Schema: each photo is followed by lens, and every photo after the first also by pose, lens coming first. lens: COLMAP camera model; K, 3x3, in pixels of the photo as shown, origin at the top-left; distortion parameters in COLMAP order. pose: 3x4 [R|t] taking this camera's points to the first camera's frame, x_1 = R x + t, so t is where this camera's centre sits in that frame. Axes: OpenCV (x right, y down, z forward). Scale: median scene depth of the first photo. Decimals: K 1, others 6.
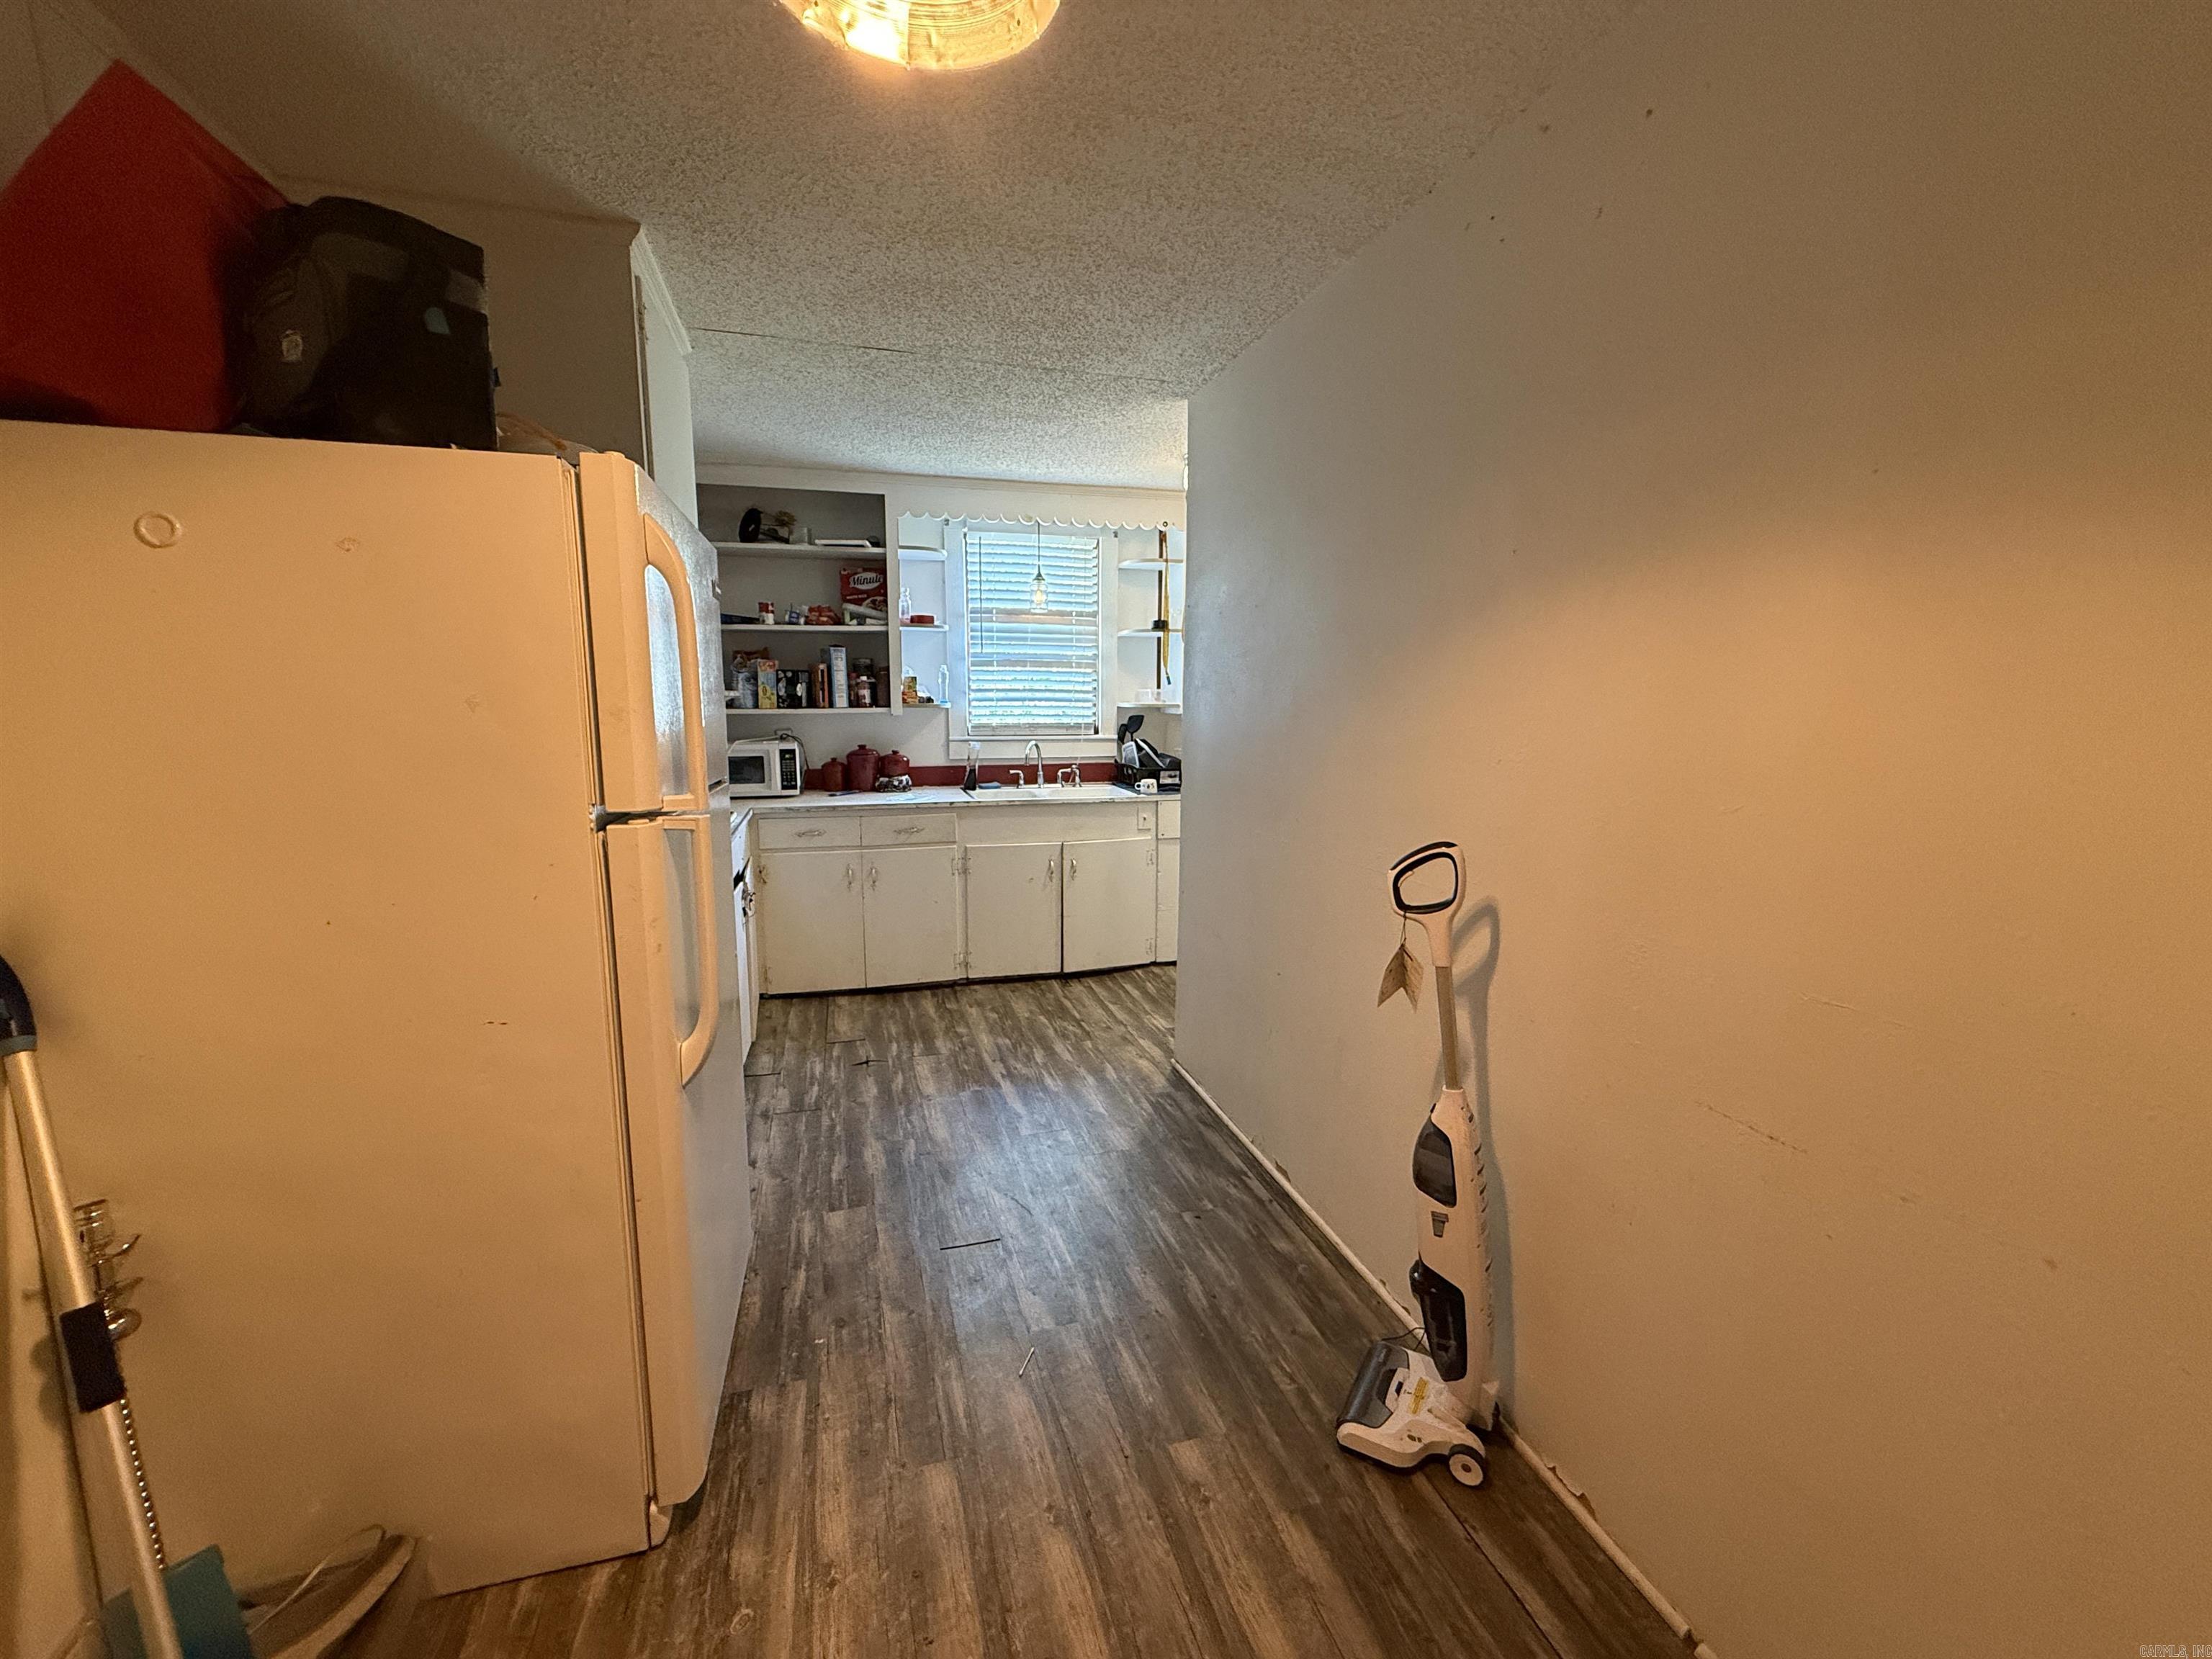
lens RADIAL K [[880.8, 0, 1096.6], [0, 880.8, 836.4], [0, 0, 1]] dist [-0.000816, -0.000174]
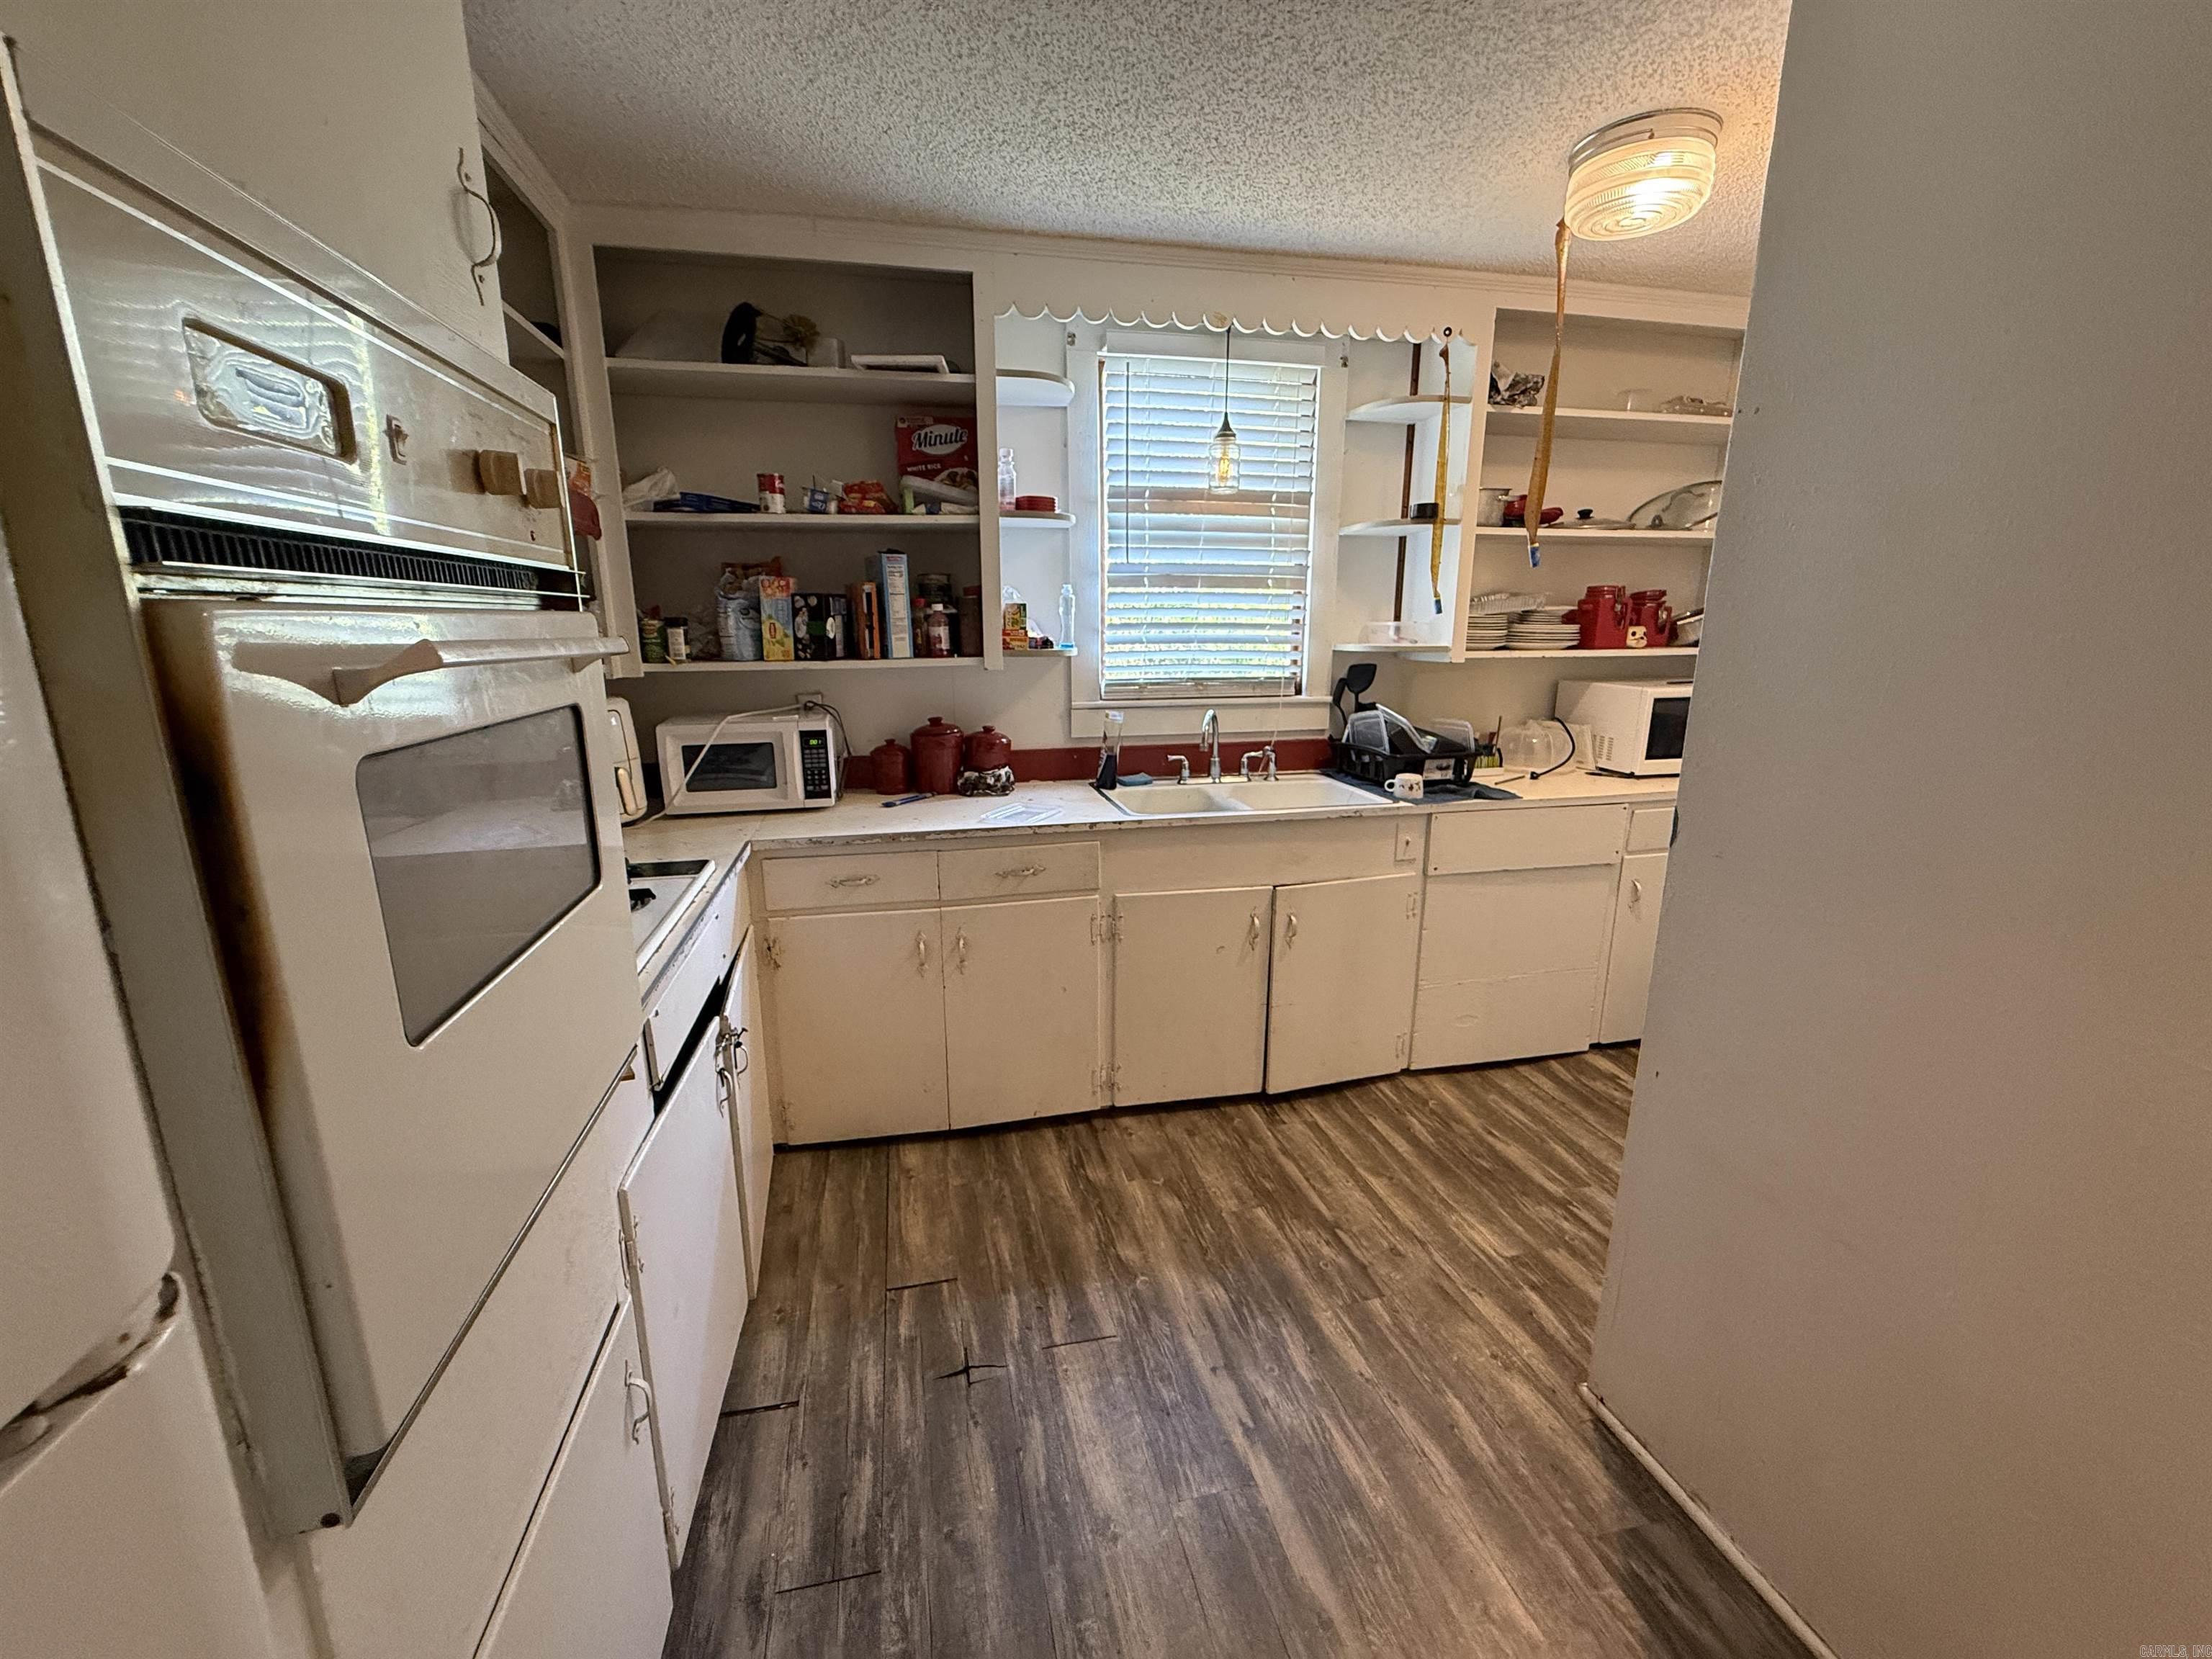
lens RADIAL K [[880.8, 0, 1099.1], [0, 880.8, 834.6], [0, 0, 1]] dist [-0.000816, -0.000174]
pose [[0.998485, 0.004721, -0.054822, -0.125100], [-0.000847, 0.997514, 0.070468, -0.069932], [0.055019, -0.070315, 0.996006, 0.411928]]
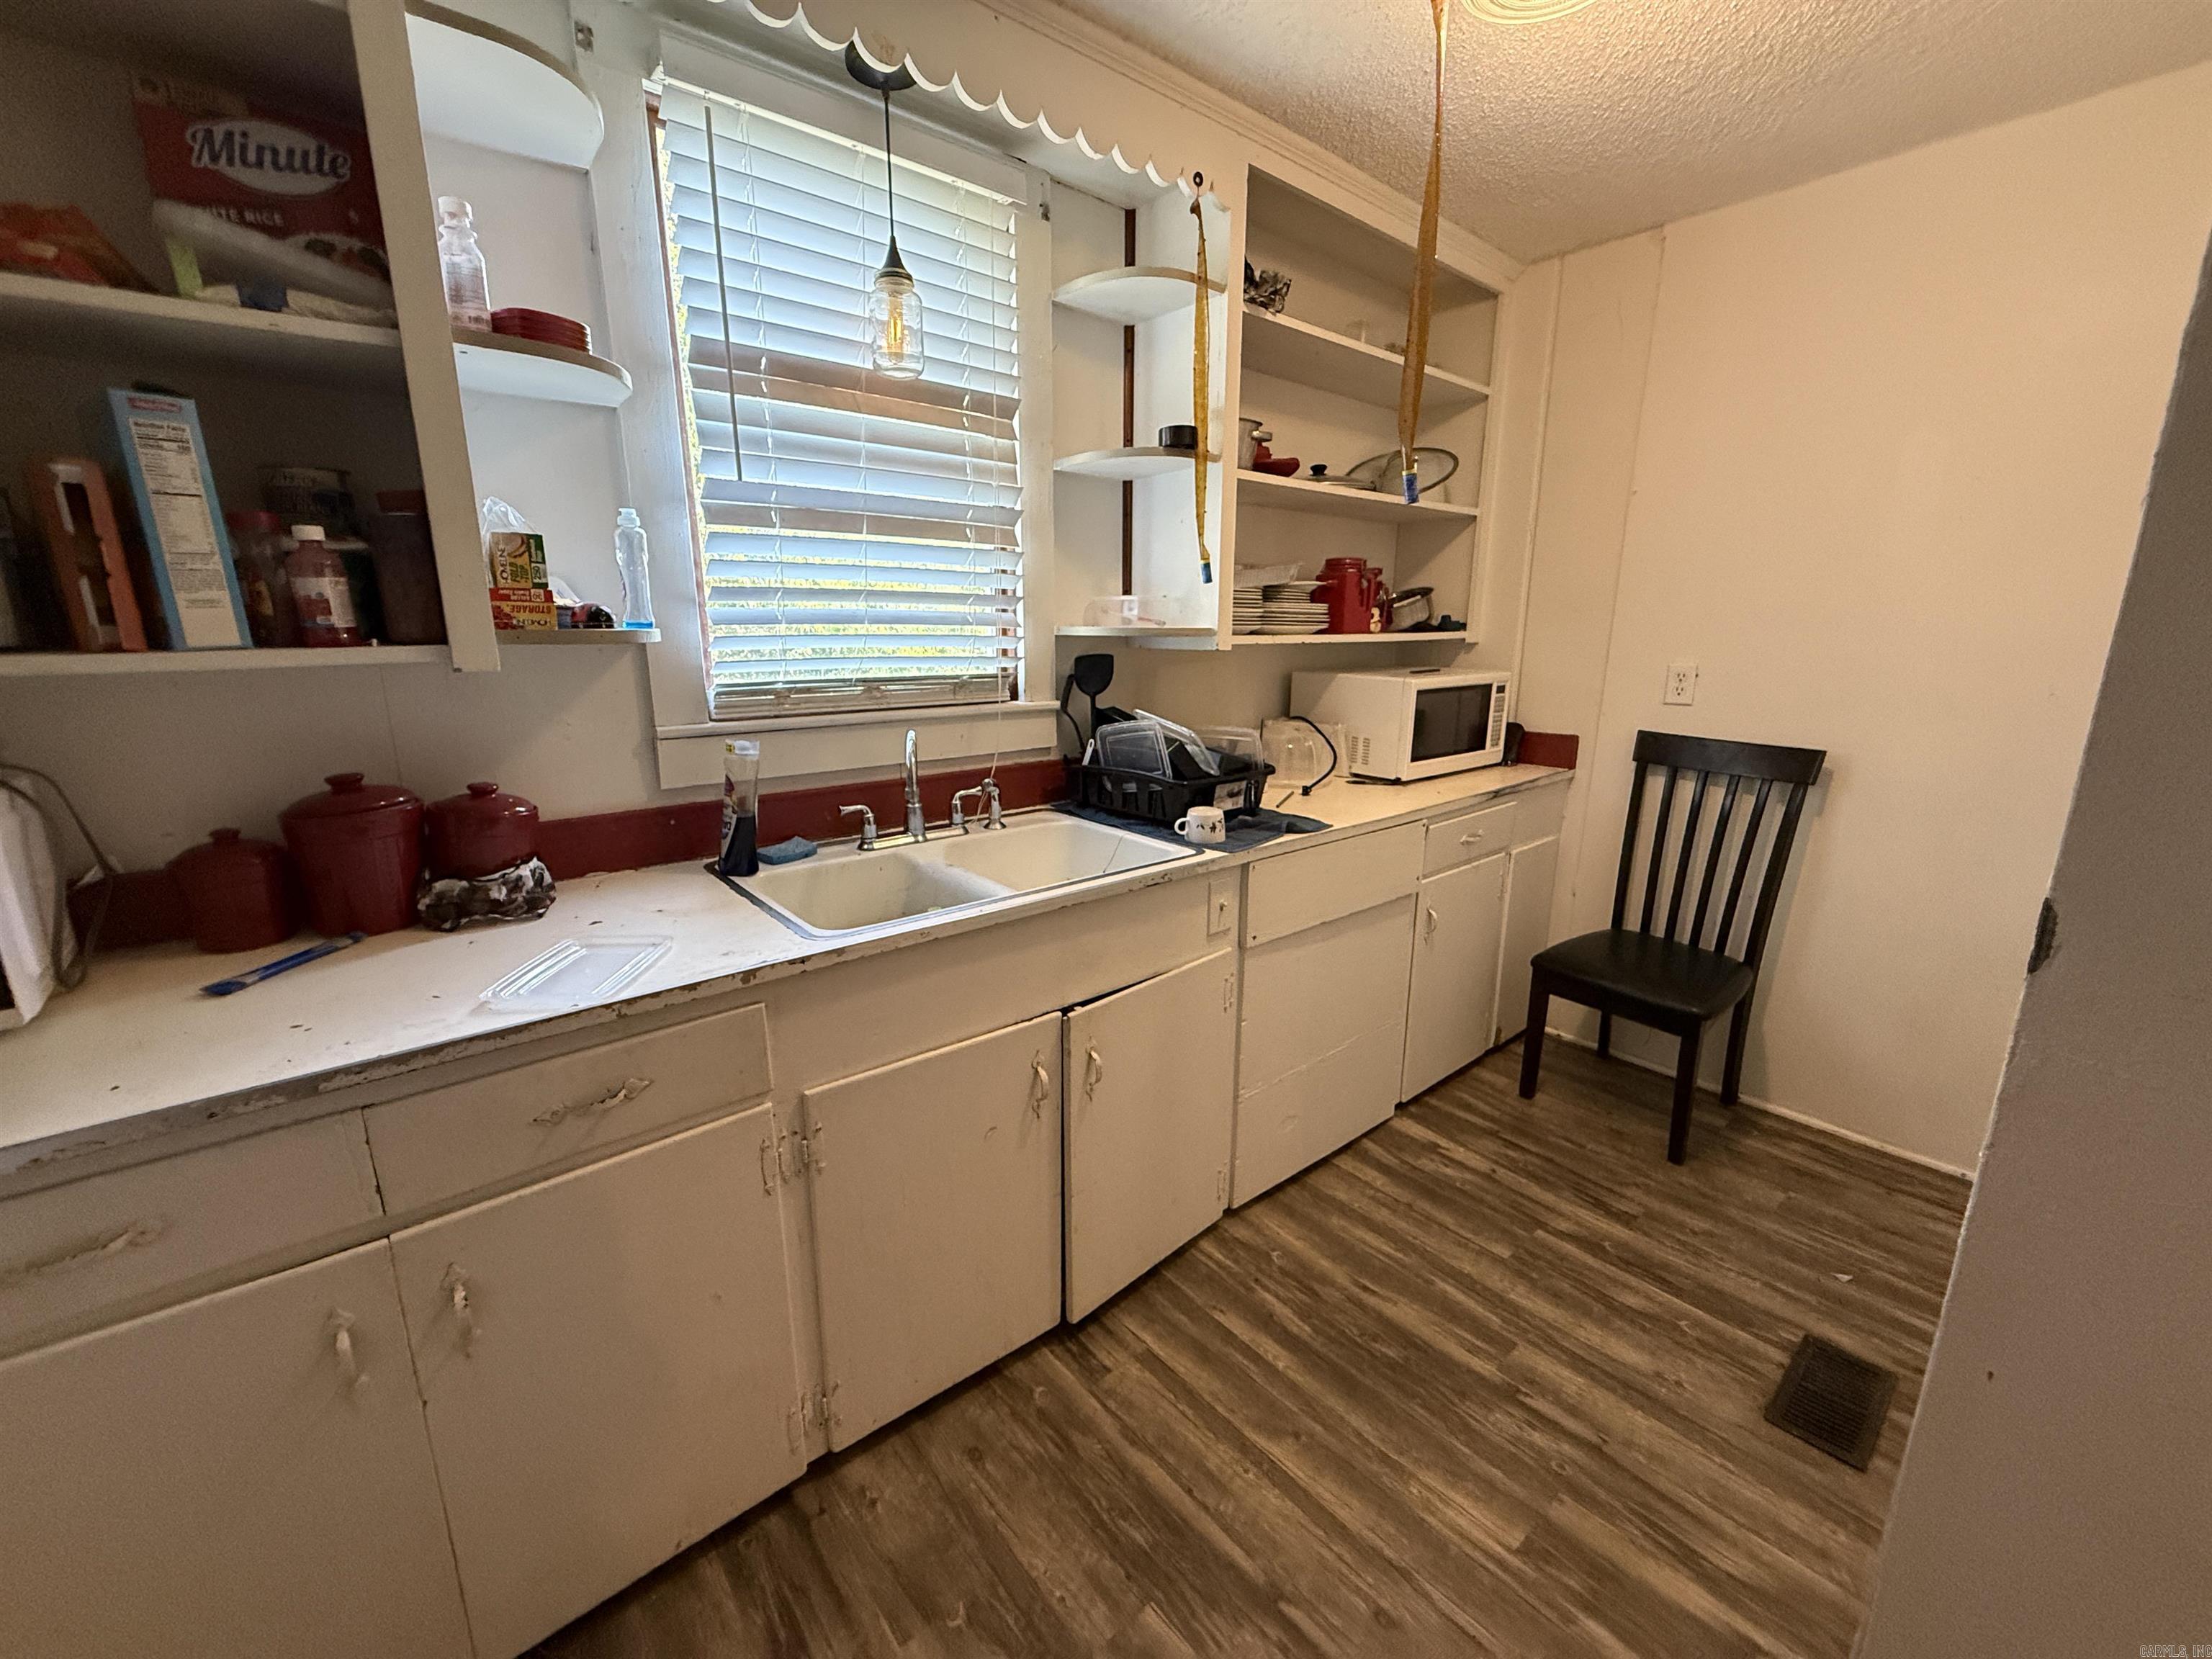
lens RADIAL K [[880.8, 0, 1098.5], [0, 880.8, 833.0], [0, 0, 1]] dist [-0.000816, -0.000174]
pose [[0.913433, -0.097097, 0.395238, -0.164512], [0.068187, 0.993908, 0.086583, -0.098604], [-0.401238, -0.052138, 0.914489, 0.670804]]
